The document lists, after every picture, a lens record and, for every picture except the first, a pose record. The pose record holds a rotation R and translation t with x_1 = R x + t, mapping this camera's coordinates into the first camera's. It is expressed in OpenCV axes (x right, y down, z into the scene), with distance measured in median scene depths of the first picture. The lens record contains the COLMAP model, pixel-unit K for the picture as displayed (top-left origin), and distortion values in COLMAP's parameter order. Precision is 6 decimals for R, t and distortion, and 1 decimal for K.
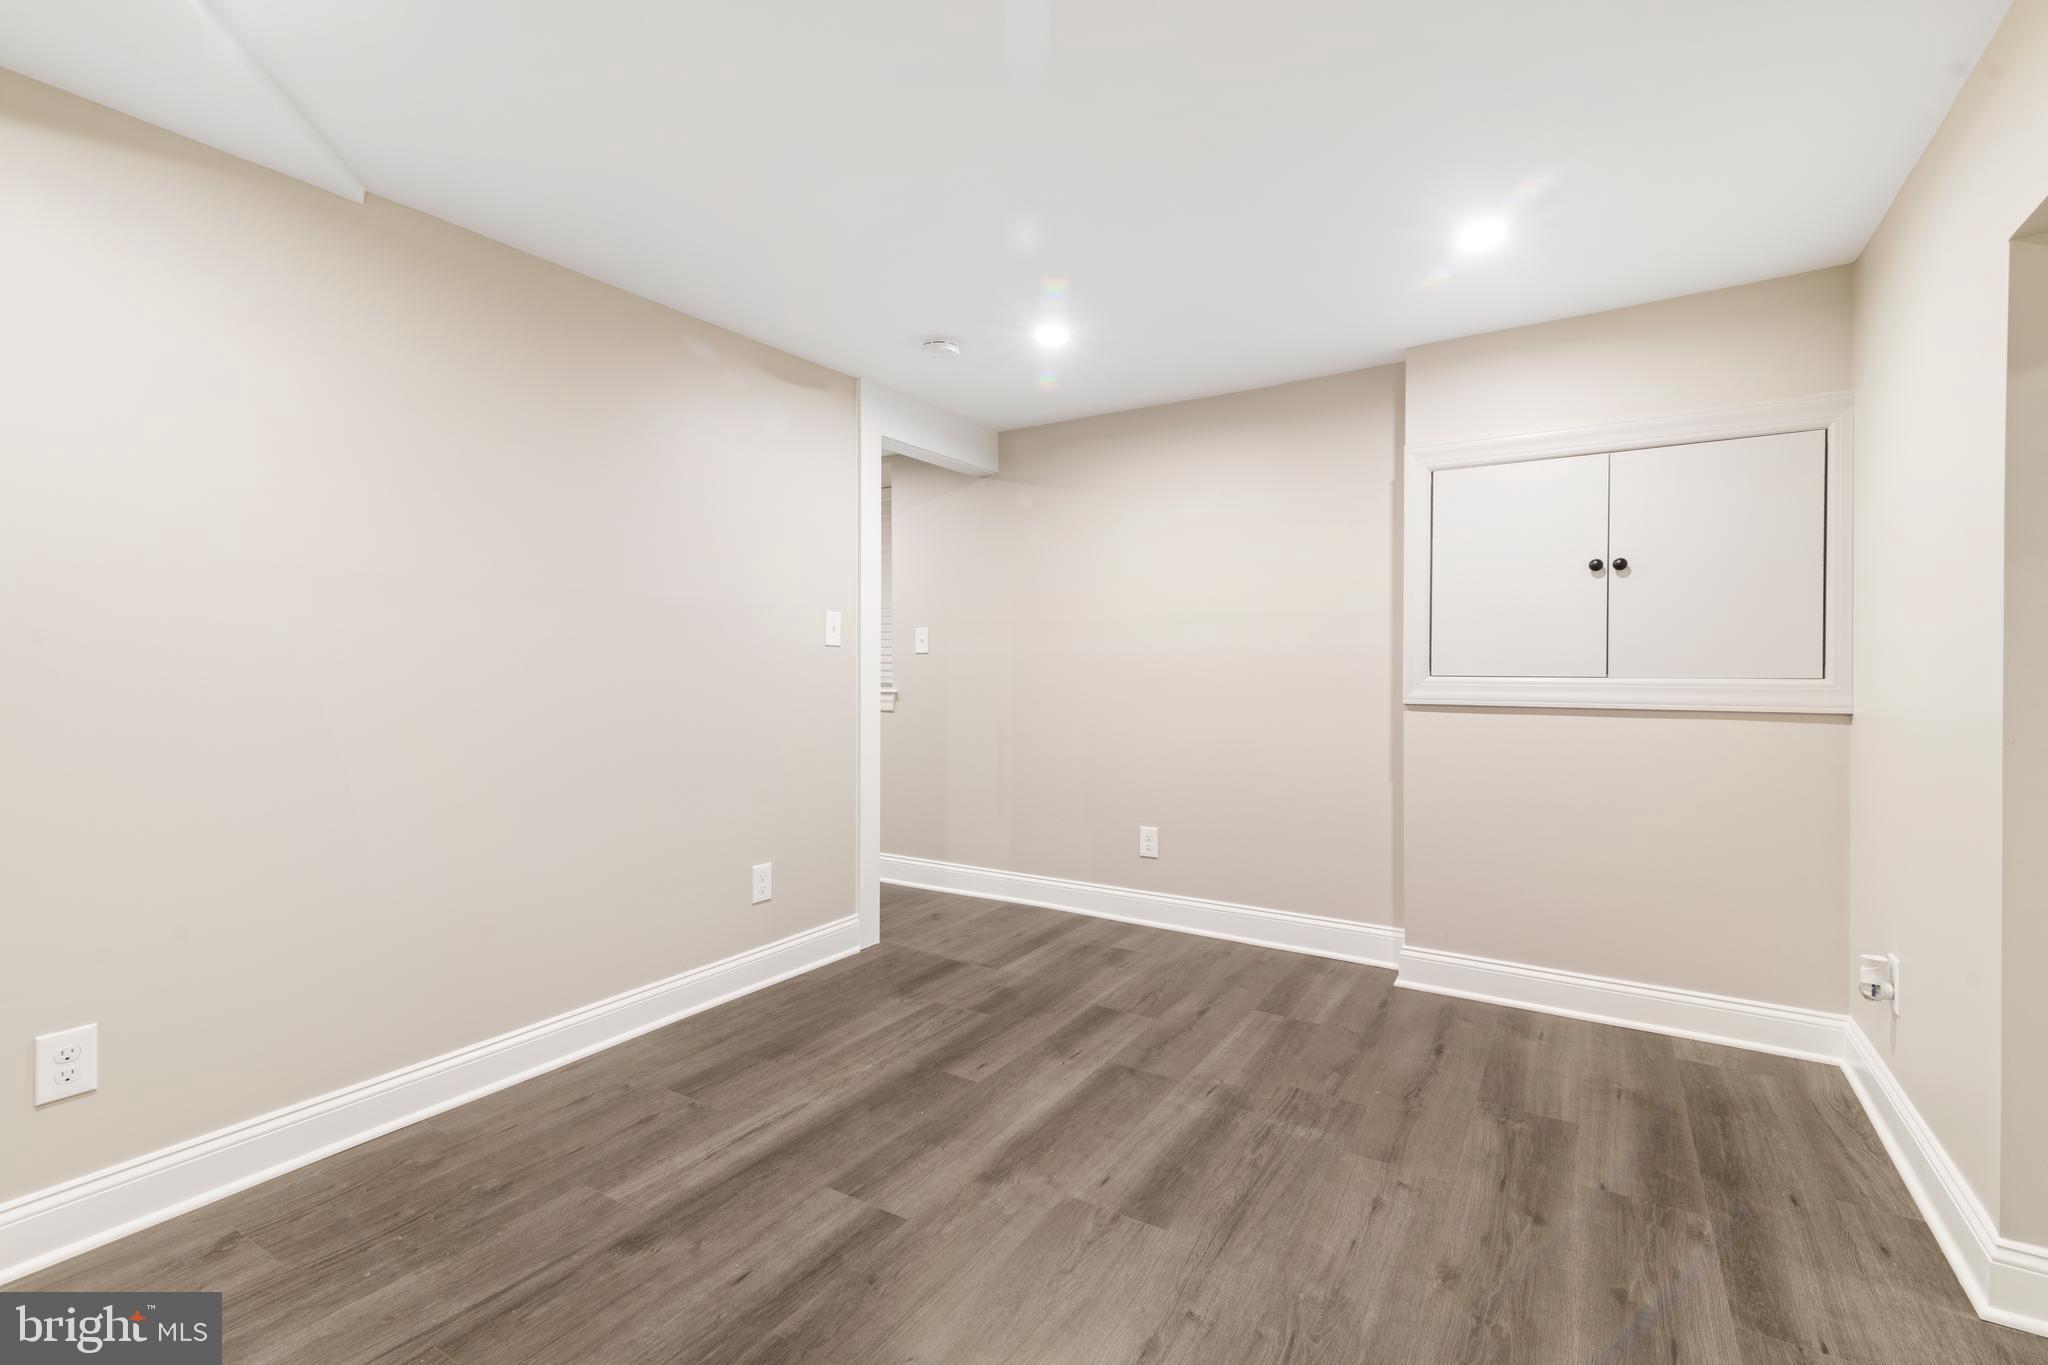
lens RADIAL K [[920.6, 0, 1023.5], [0, 920.6, 678.3], [0, 0, 1]] dist [0.011250, 0.000222]
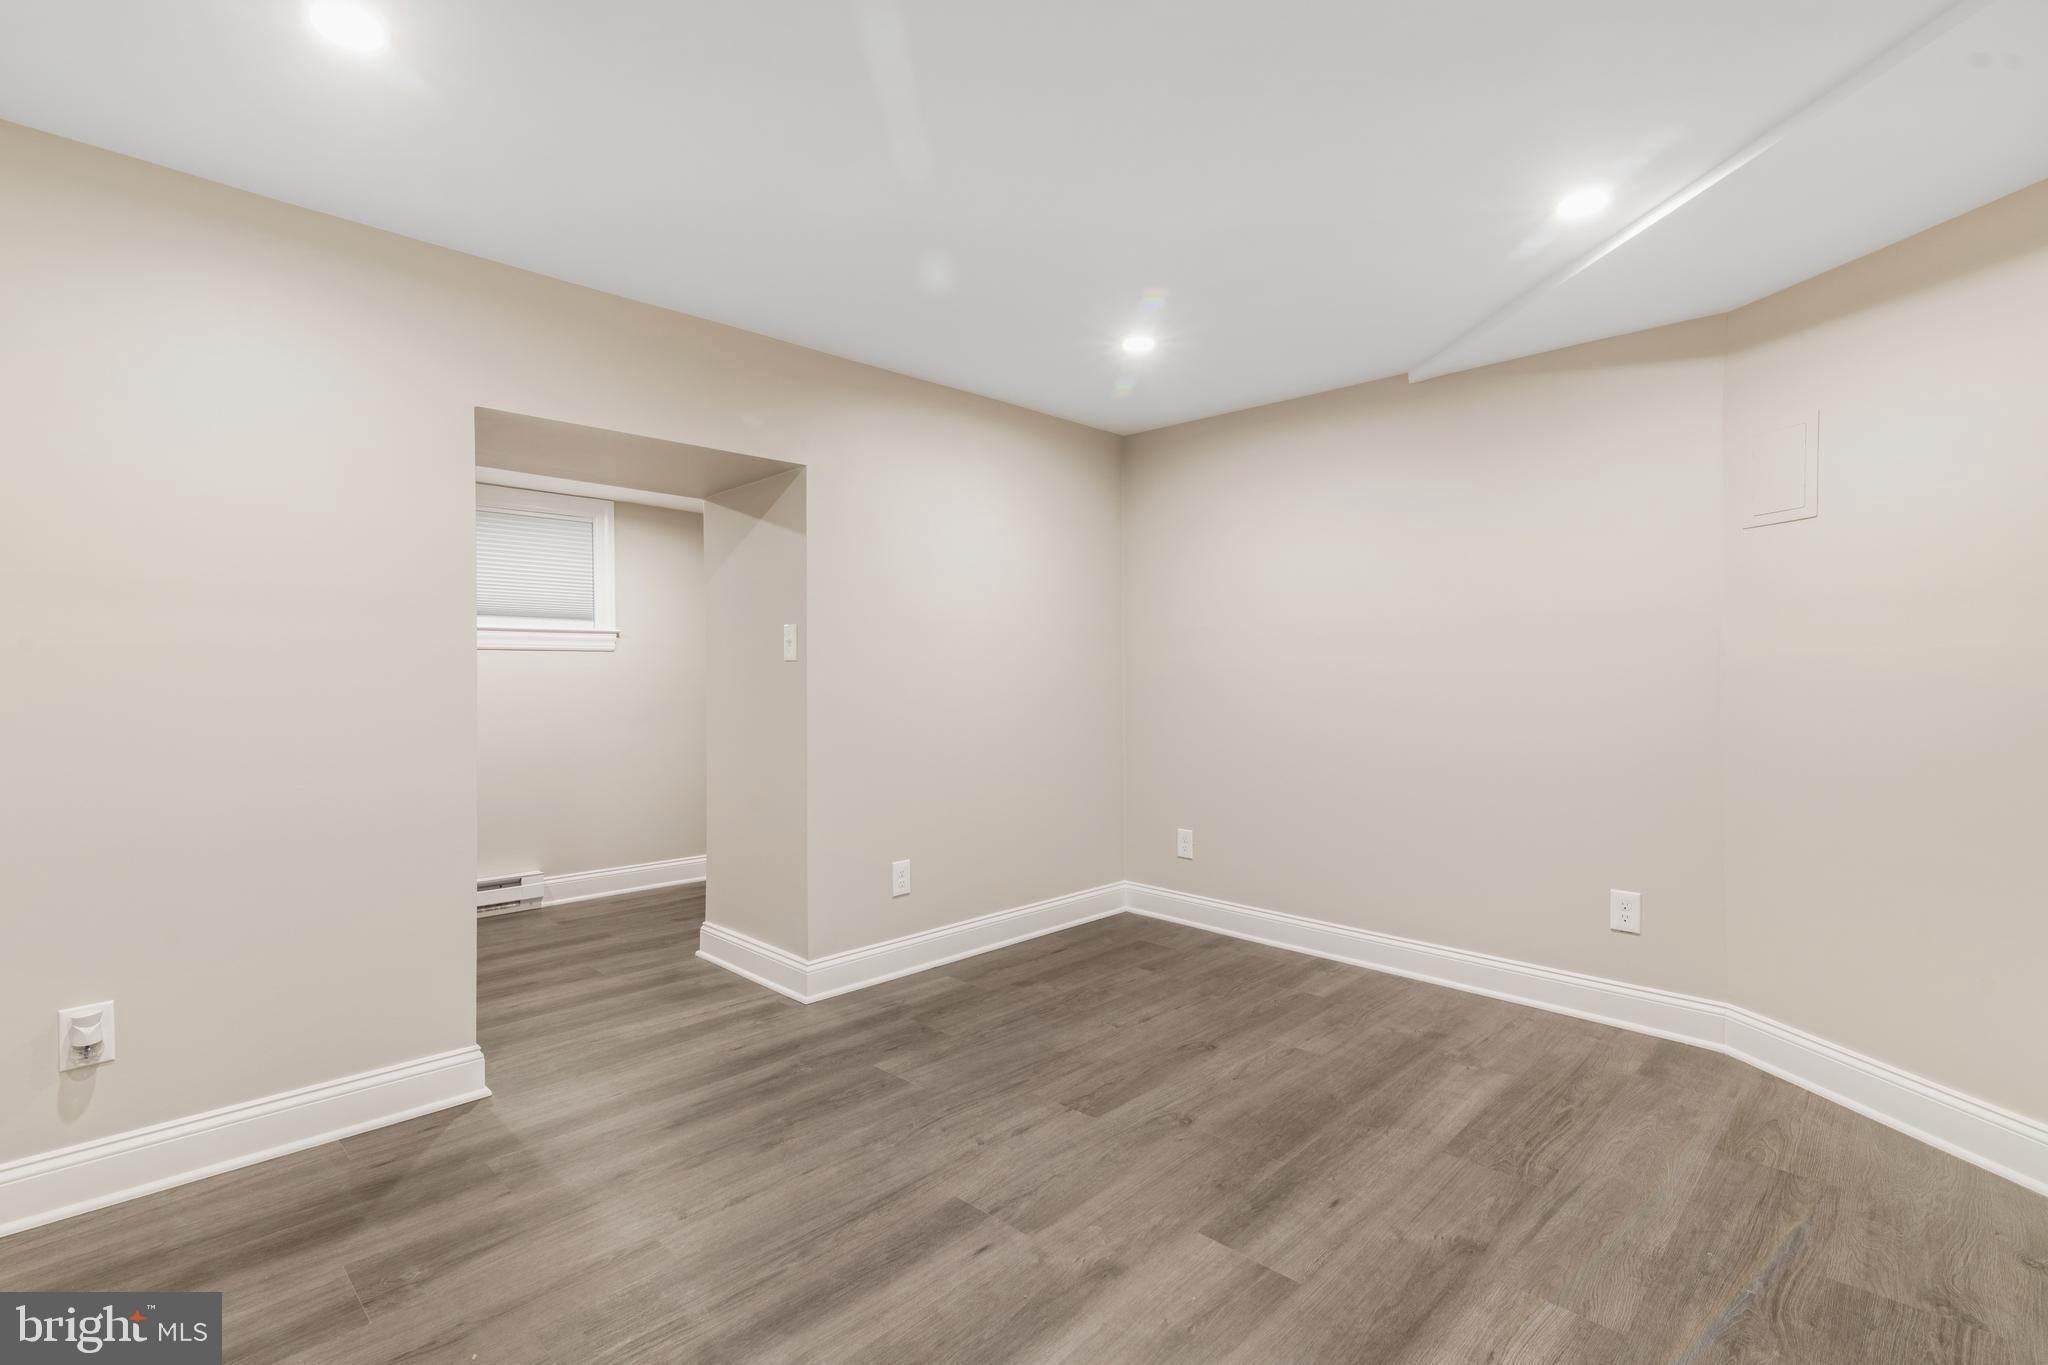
lens RADIAL K [[920.6, 0, 1024.7], [0, 920.6, 680.7], [0, 0, 1]] dist [0.011250, 0.000222]
pose [[-0.976870, -0.001270, 0.213829, -0.153080], [0.002413, 0.999853, 0.016962, -0.027590], [-0.213819, 0.017086, -0.976724, 1.977616]]
